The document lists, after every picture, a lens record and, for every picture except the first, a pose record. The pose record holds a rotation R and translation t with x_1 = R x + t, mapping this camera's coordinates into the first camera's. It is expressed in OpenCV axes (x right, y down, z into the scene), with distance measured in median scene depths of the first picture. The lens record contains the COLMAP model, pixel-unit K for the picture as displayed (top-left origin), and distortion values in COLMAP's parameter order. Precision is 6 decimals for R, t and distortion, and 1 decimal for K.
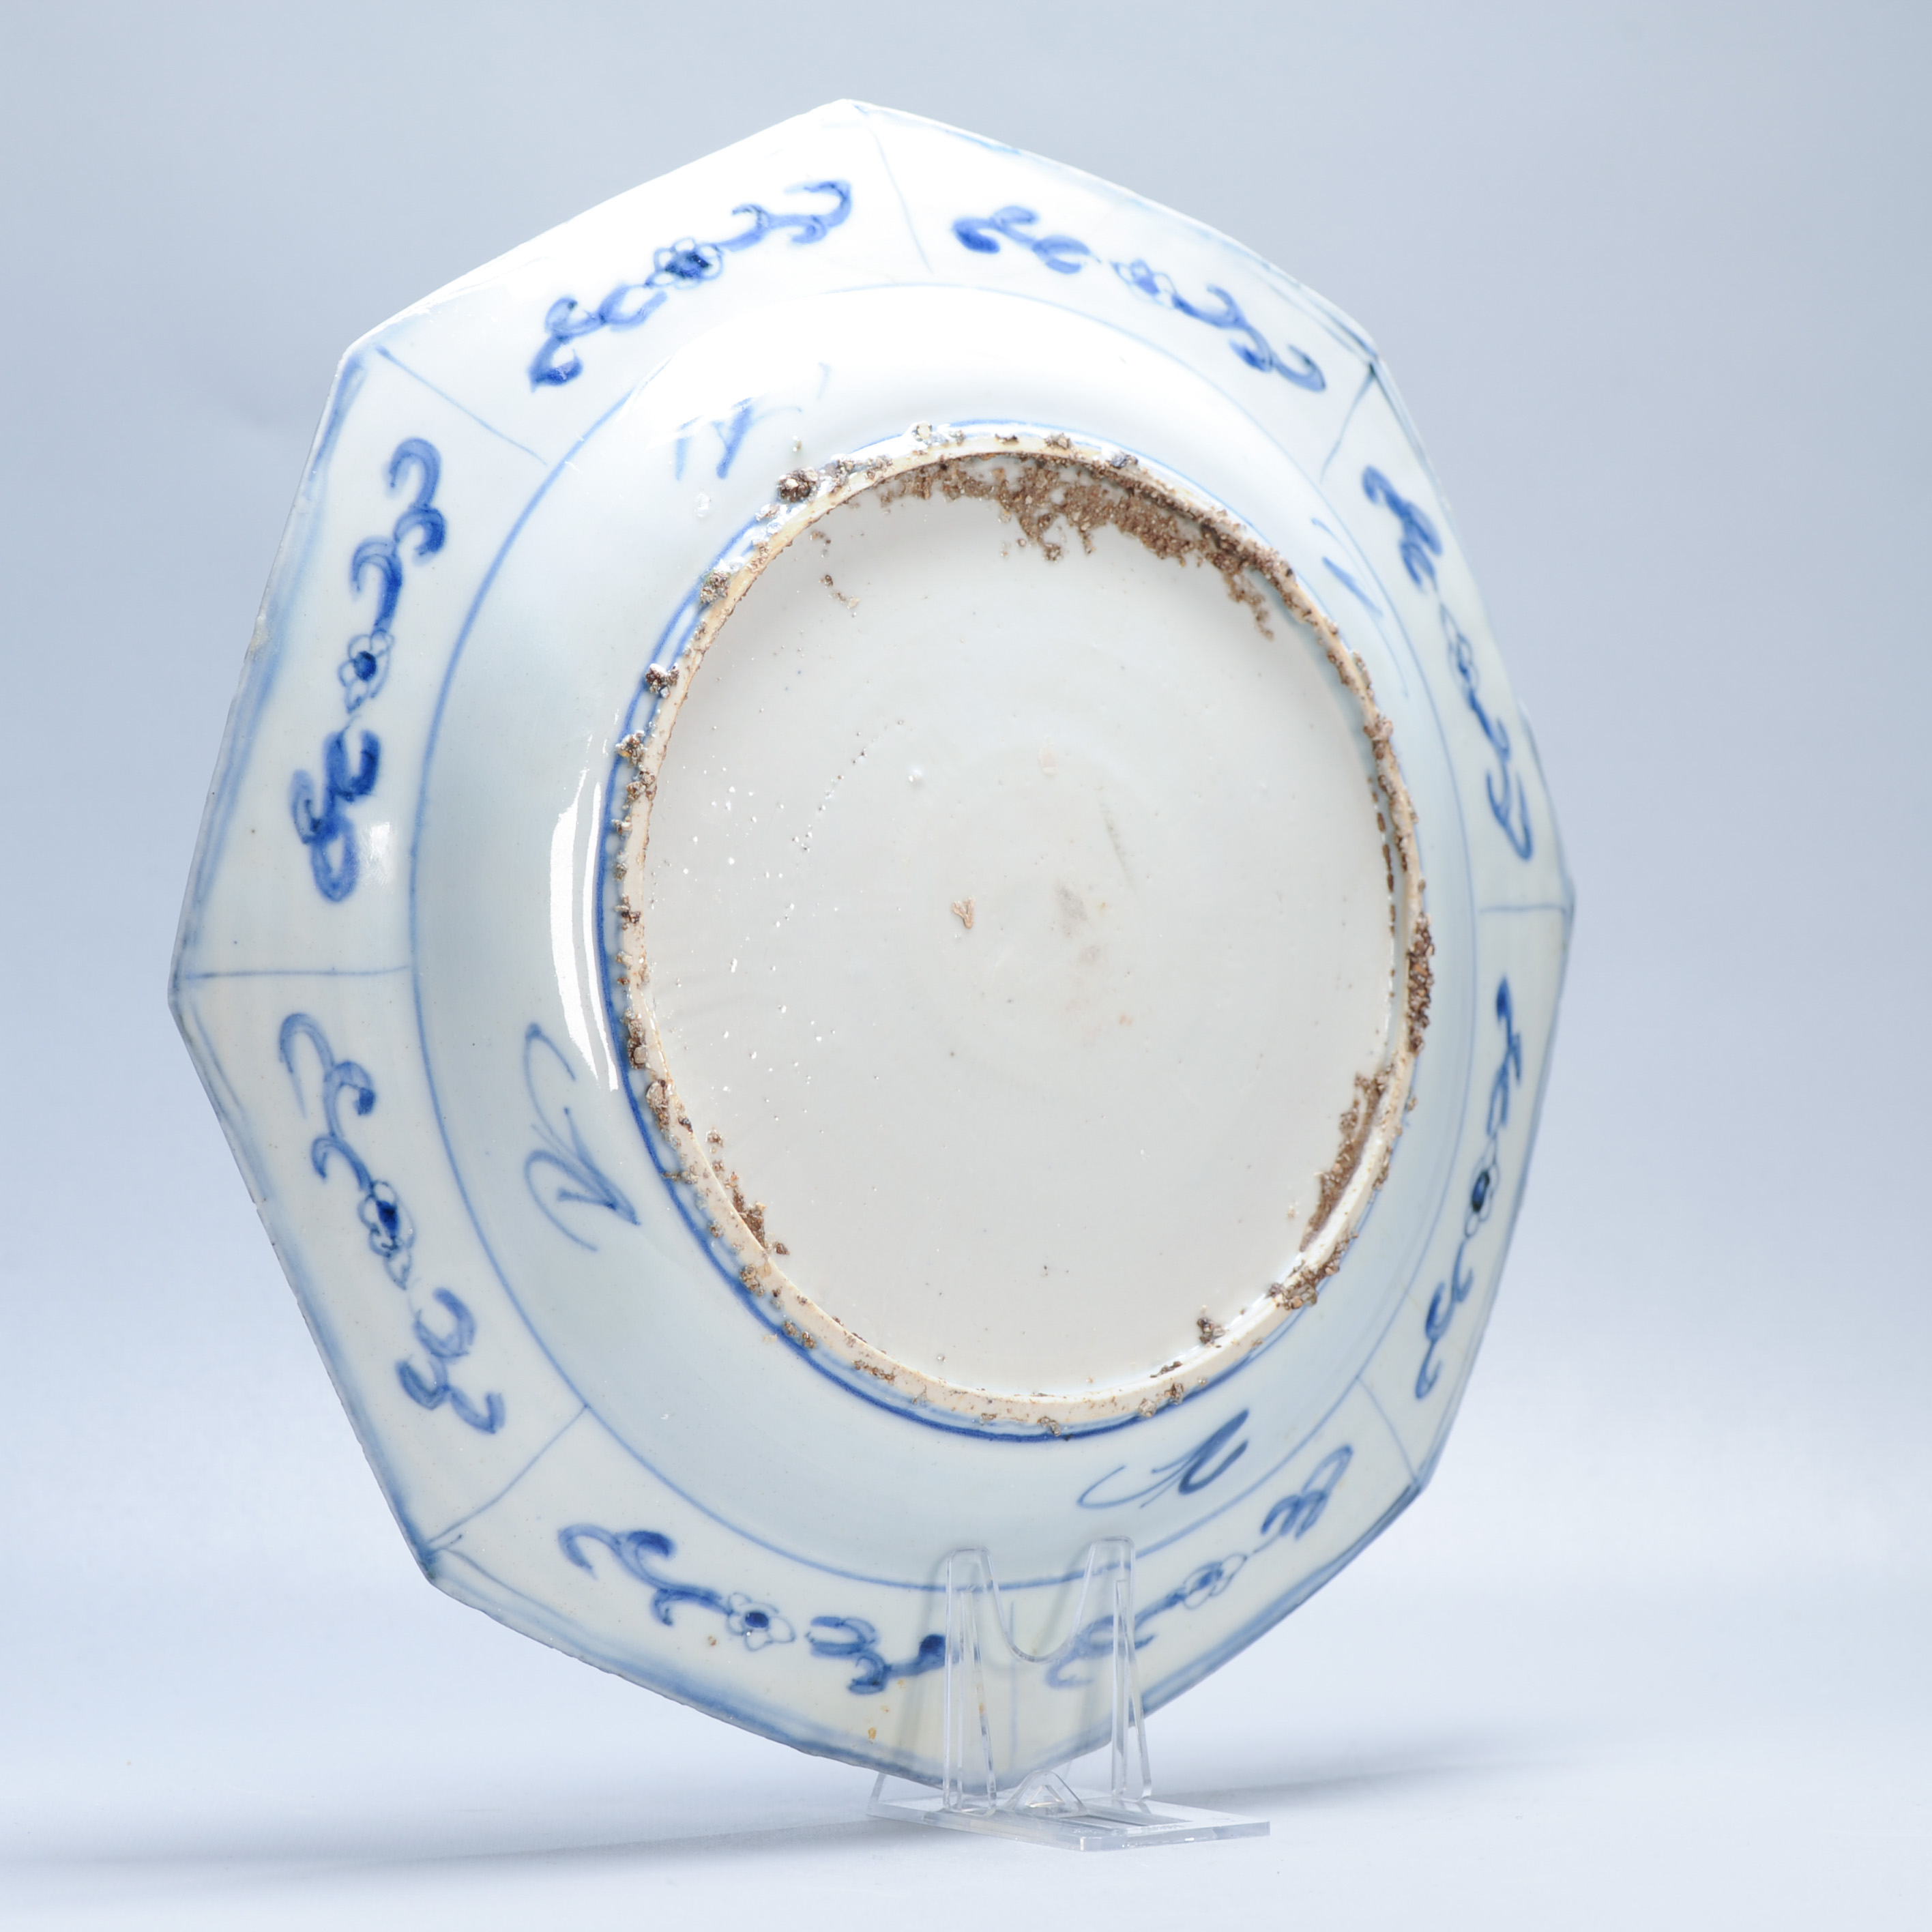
lens RADIAL K [[8955.3, 0, 960.2], [0, 8955.3, 967.4], [0, 0, 1]] dist [-0.184893, 0.000000]
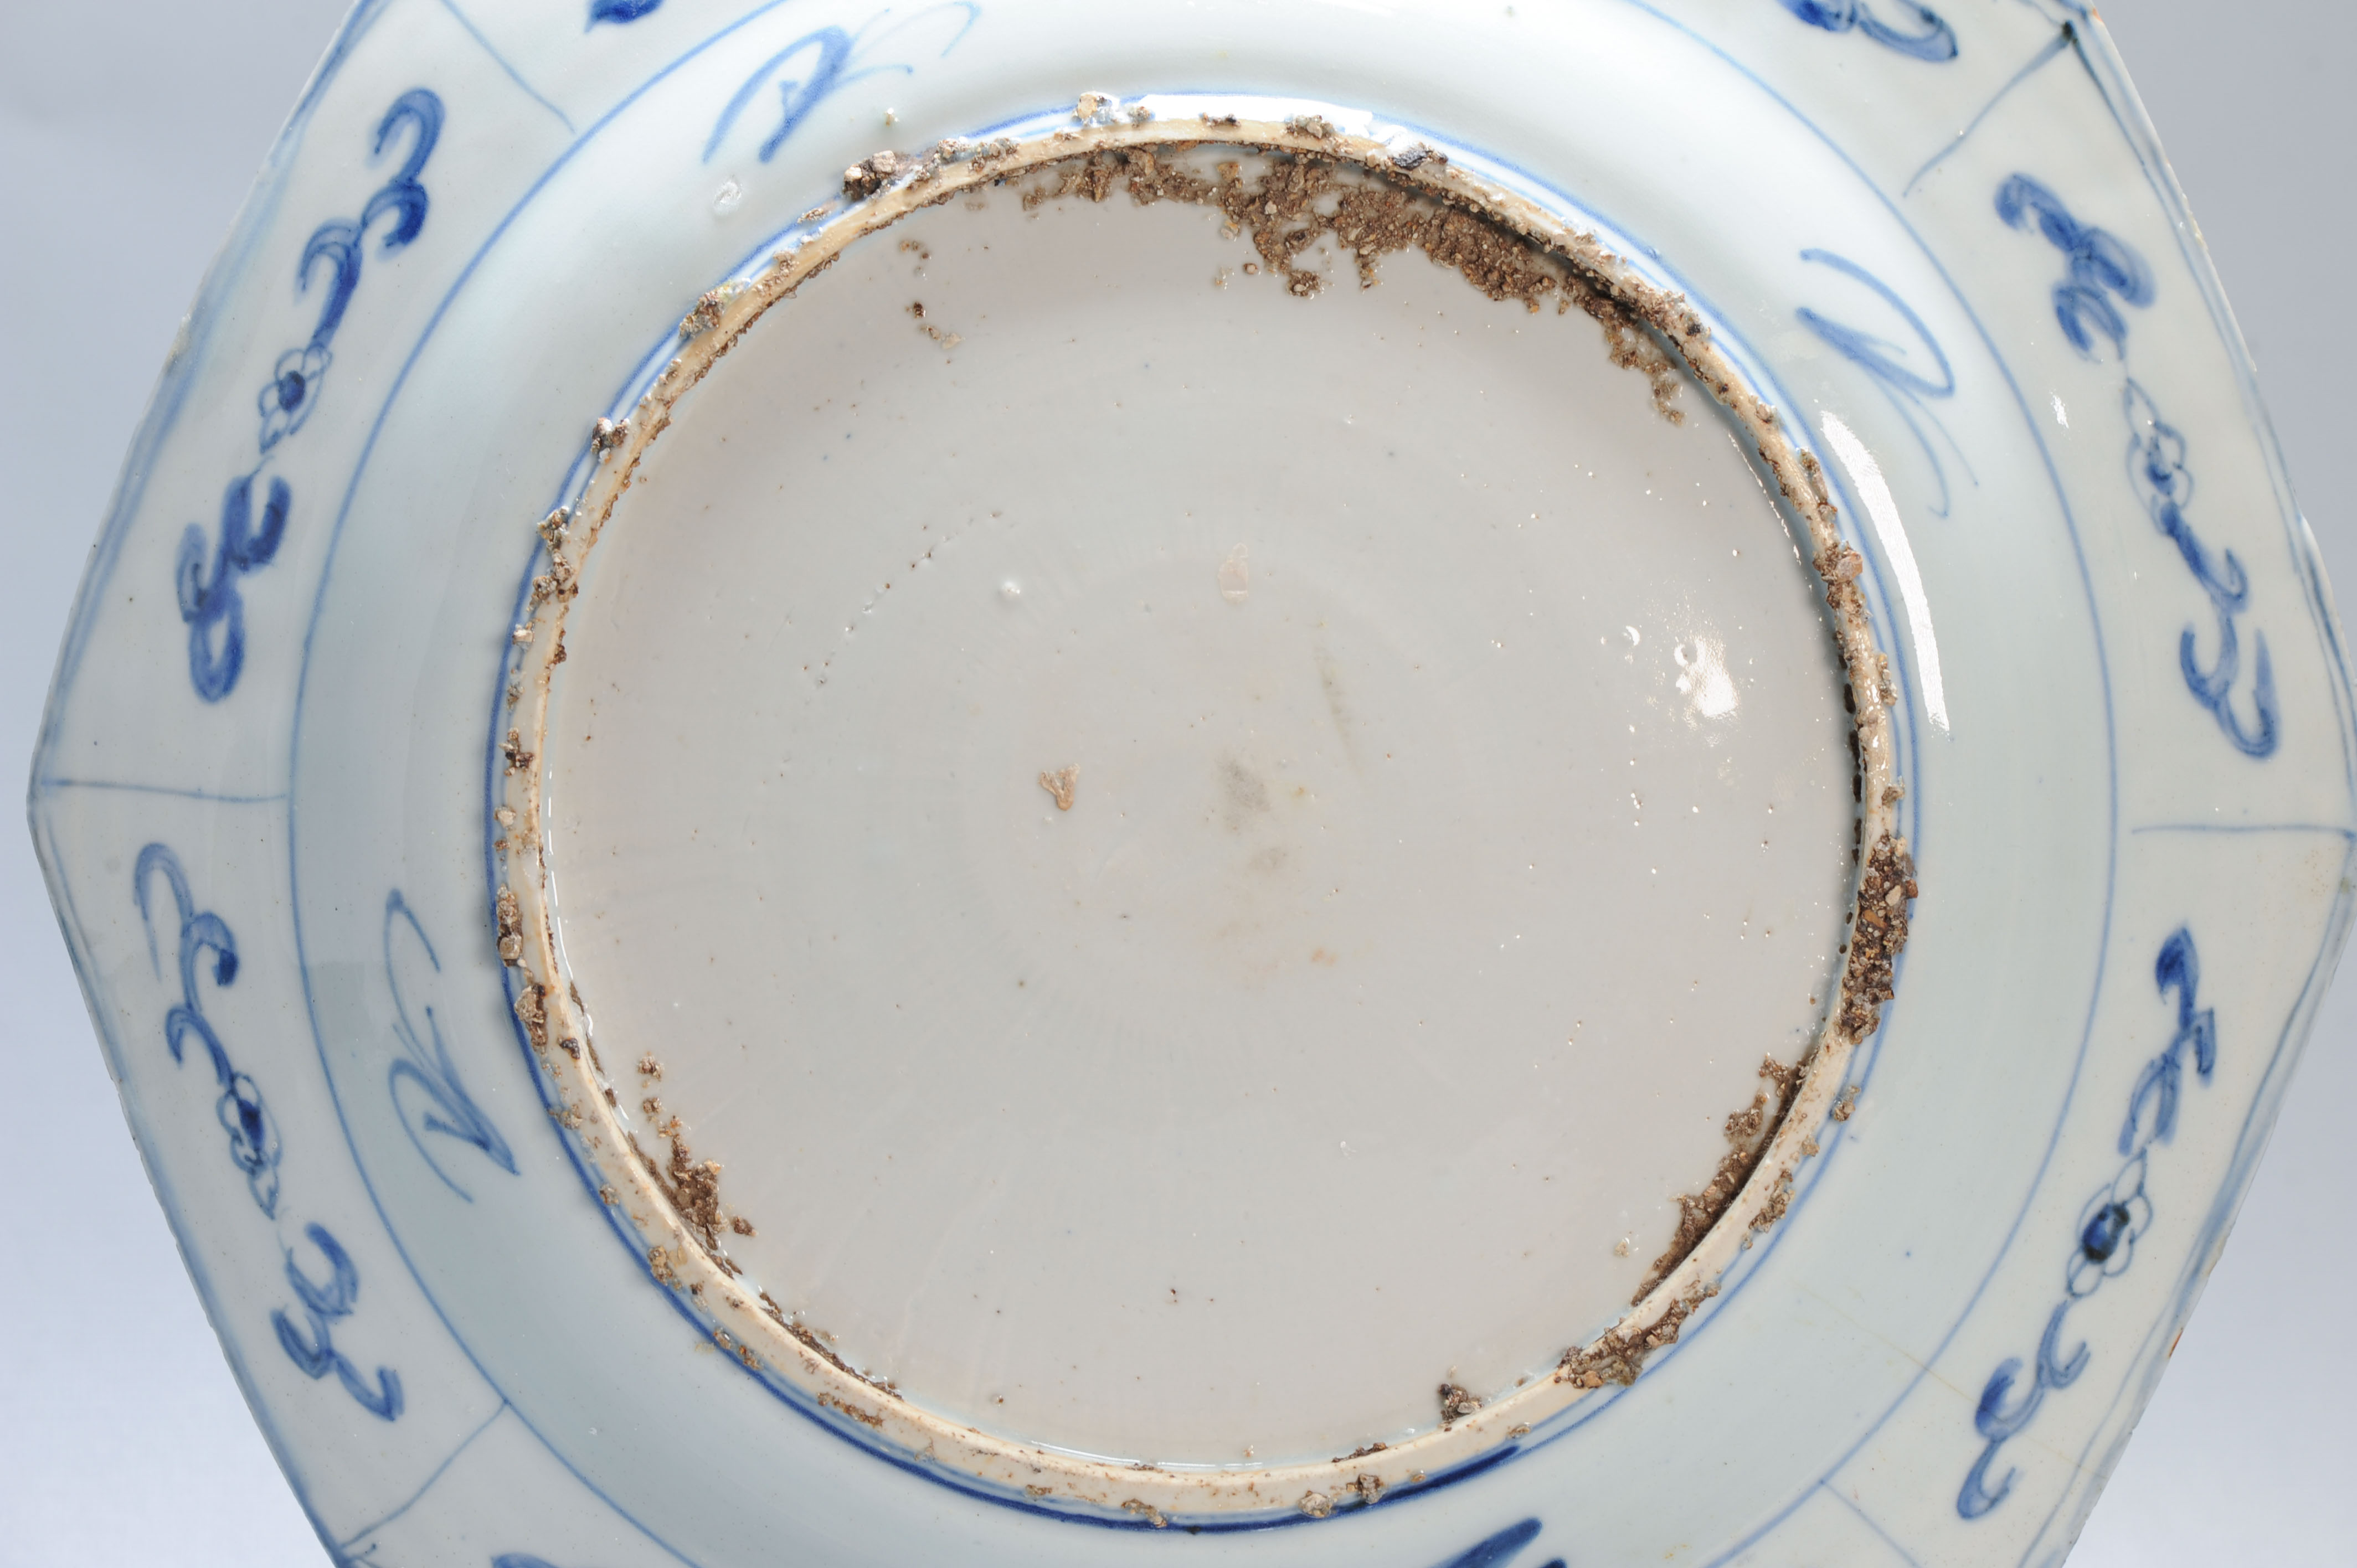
lens RADIAL K [[7690.7, 0, 1147.8], [0, 7690.7, 819.6], [0, 0, 1]] dist [-0.191472, 0.000000]
pose [[0.796001, 0.103864, -0.596318, 0.371035], [-0.060610, 0.993894, 0.092206, -0.060385], [0.602253, -0.037253, 0.797435, 0.516604]]
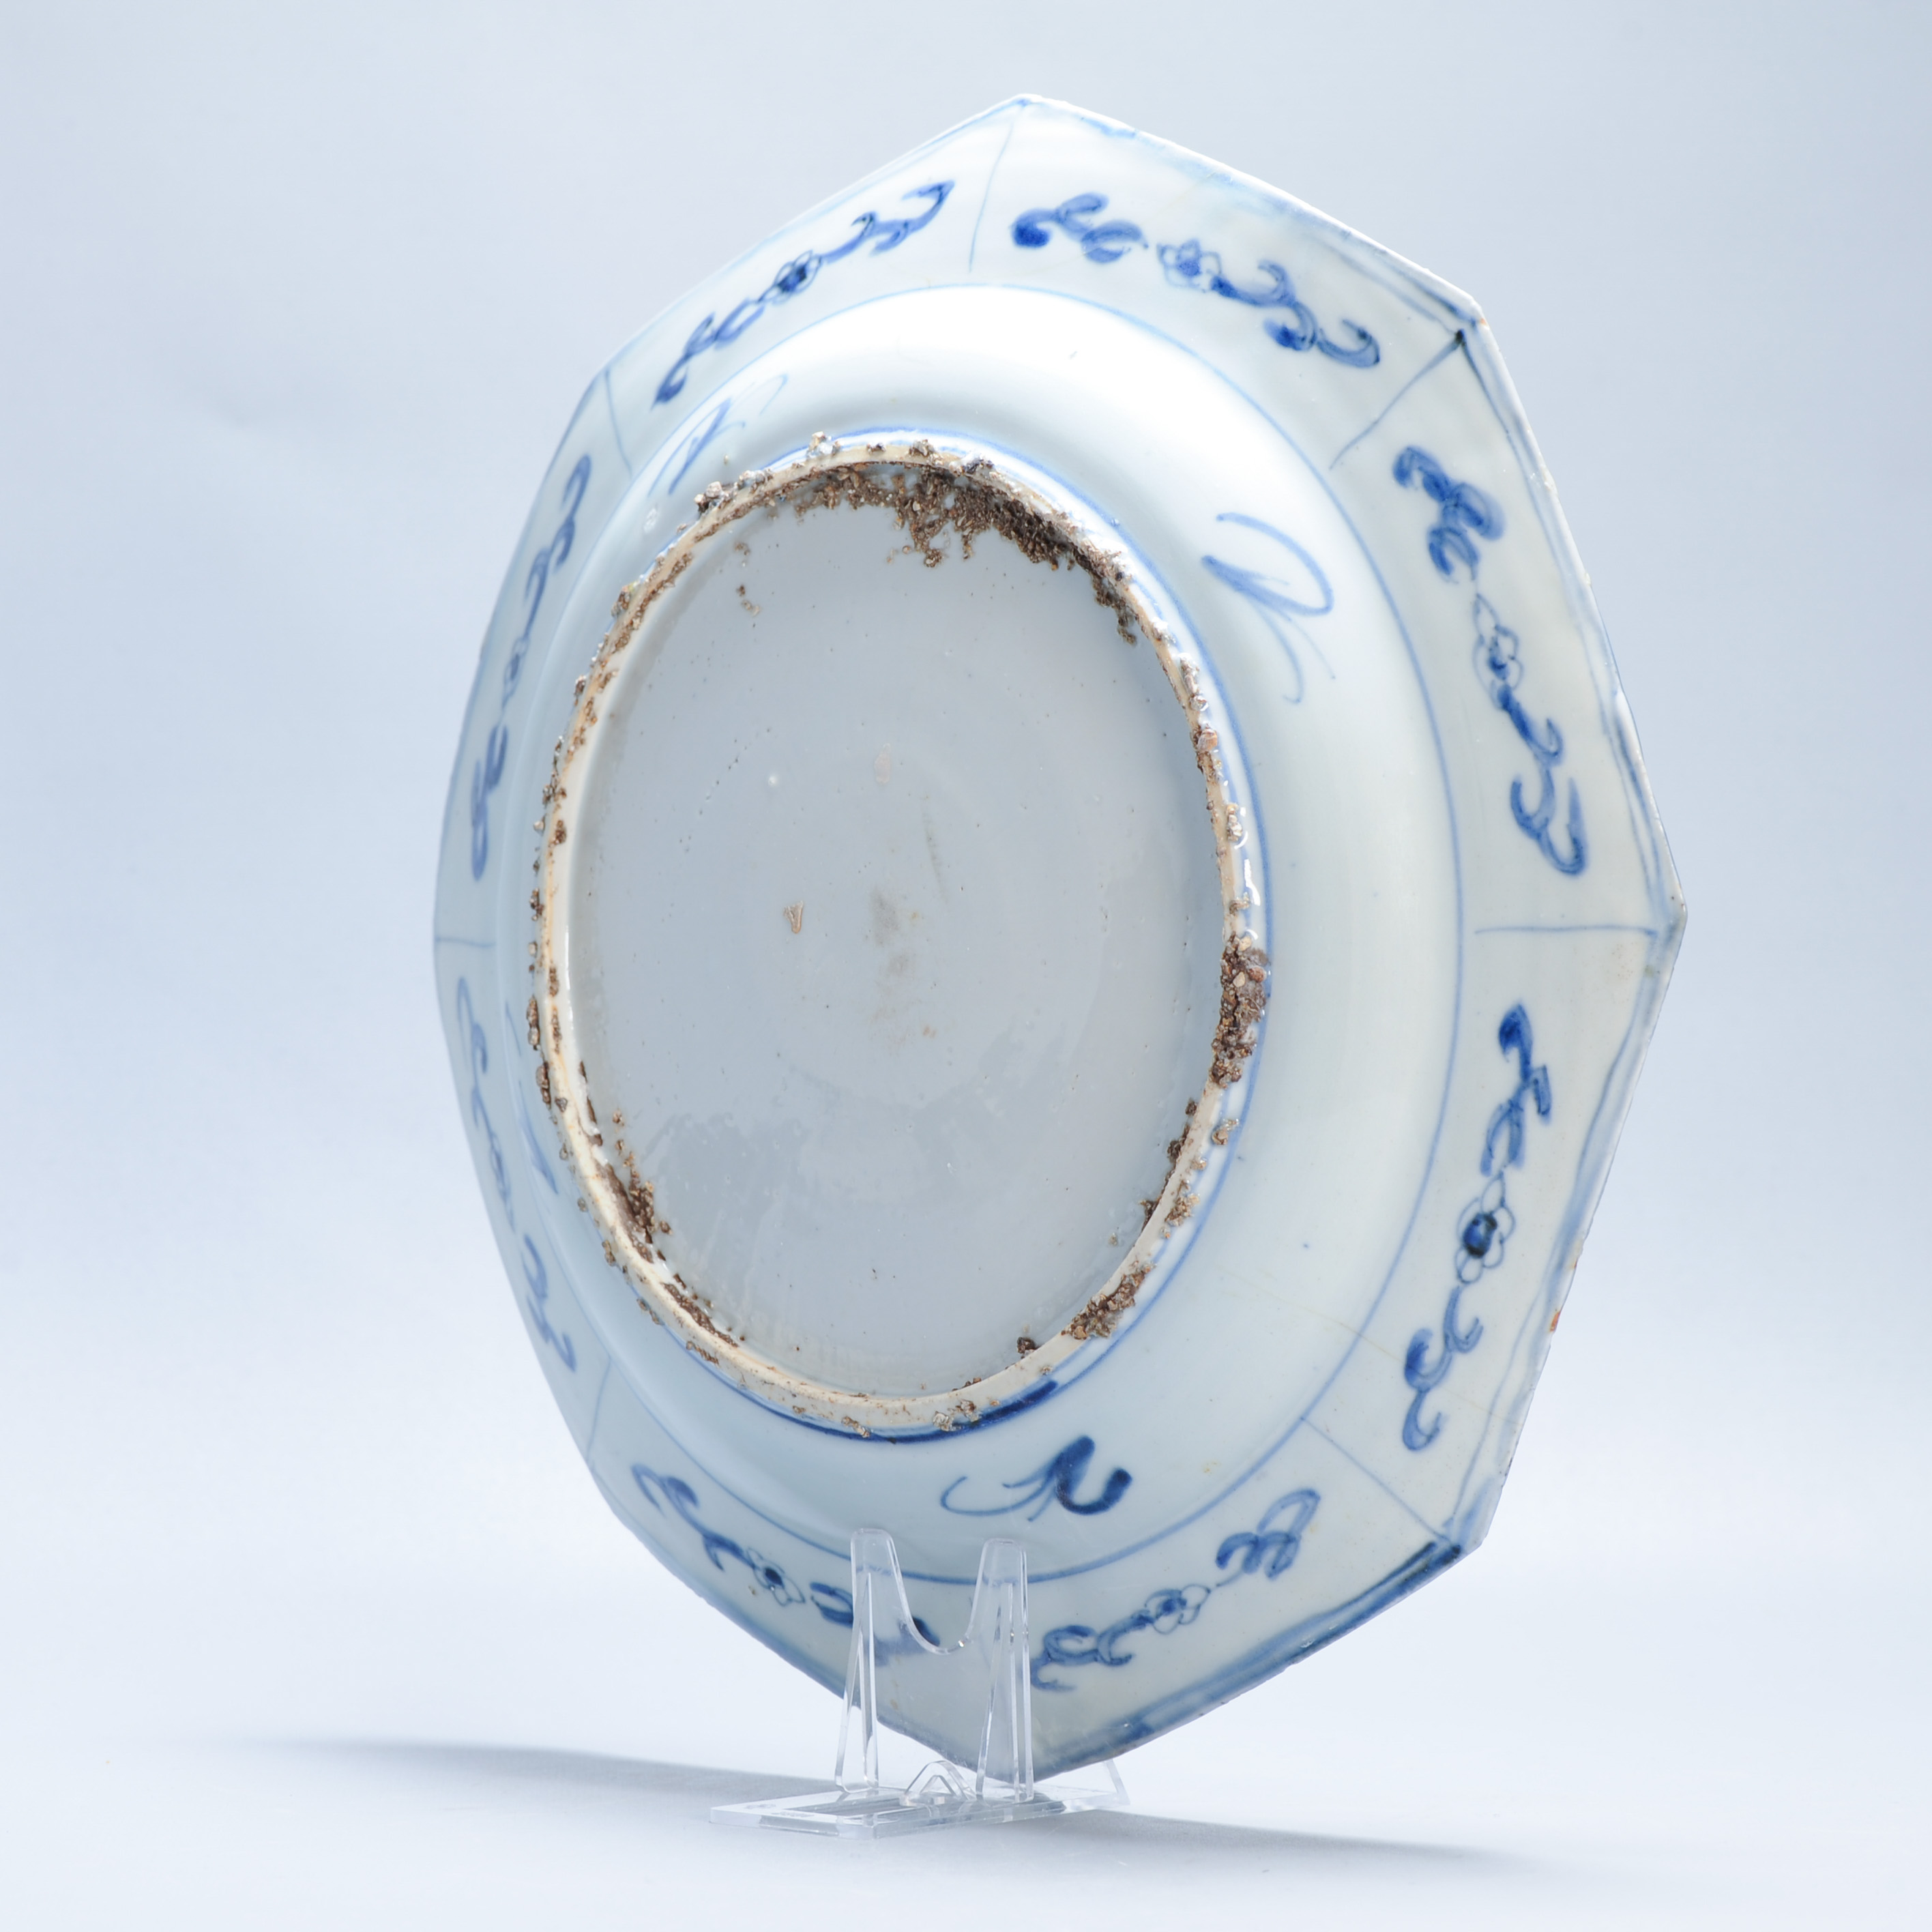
lens RADIAL K [[8955.3, 0, 964.3], [0, 8955.3, 956.9], [0, 0, 1]] dist [-0.184893, 0.000000]
pose [[0.204314, 0.067072, -0.976605, 1.003917], [0.014689, 0.997328, 0.071568, -0.074586], [0.978795, -0.028967, 0.202783, 0.811716]]
